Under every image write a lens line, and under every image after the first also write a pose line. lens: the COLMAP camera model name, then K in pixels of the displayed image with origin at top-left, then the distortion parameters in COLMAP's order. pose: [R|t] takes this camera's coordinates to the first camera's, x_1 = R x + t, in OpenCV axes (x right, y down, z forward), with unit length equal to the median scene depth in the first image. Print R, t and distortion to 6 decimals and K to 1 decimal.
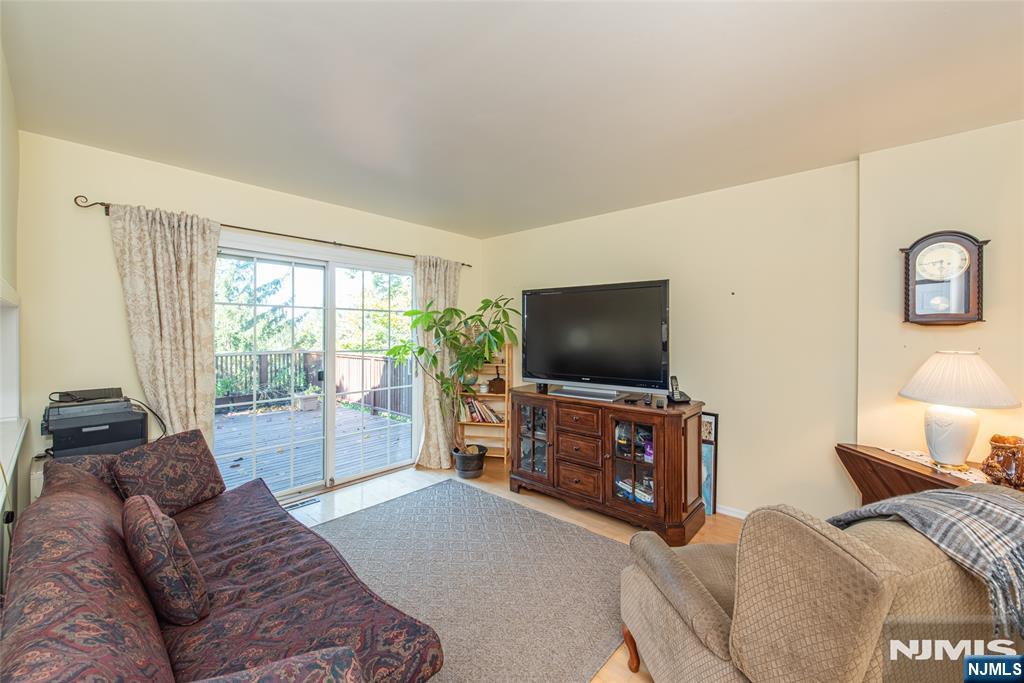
lens RADIAL K [[403.2, 0, 521.0], [0, 403.2, 331.4], [0, 0, 1]] dist [0.010030, -0.006355]
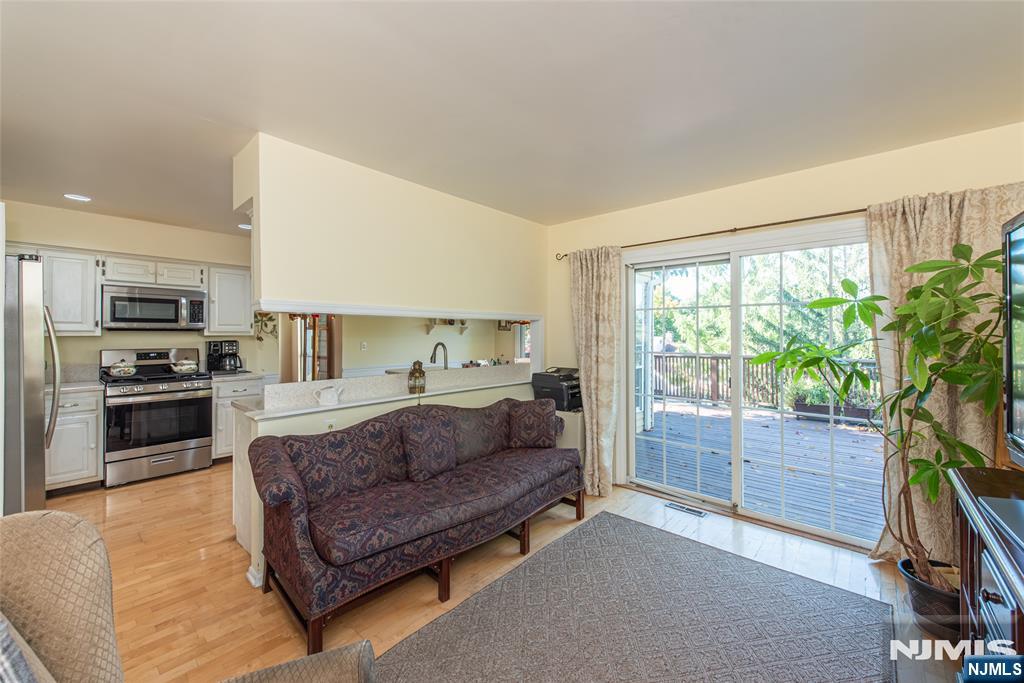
lens RADIAL K [[403.2, 0, 521.0], [0, 403.2, 331.4], [0, 0, 1]] dist [0.010030, -0.006355]
pose [[-0.003769, -0.016457, -0.999857, 0.414413], [-0.007145, 0.999839, -0.016430, 0.016268], [0.999967, 0.007082, -0.003886, 0.569638]]
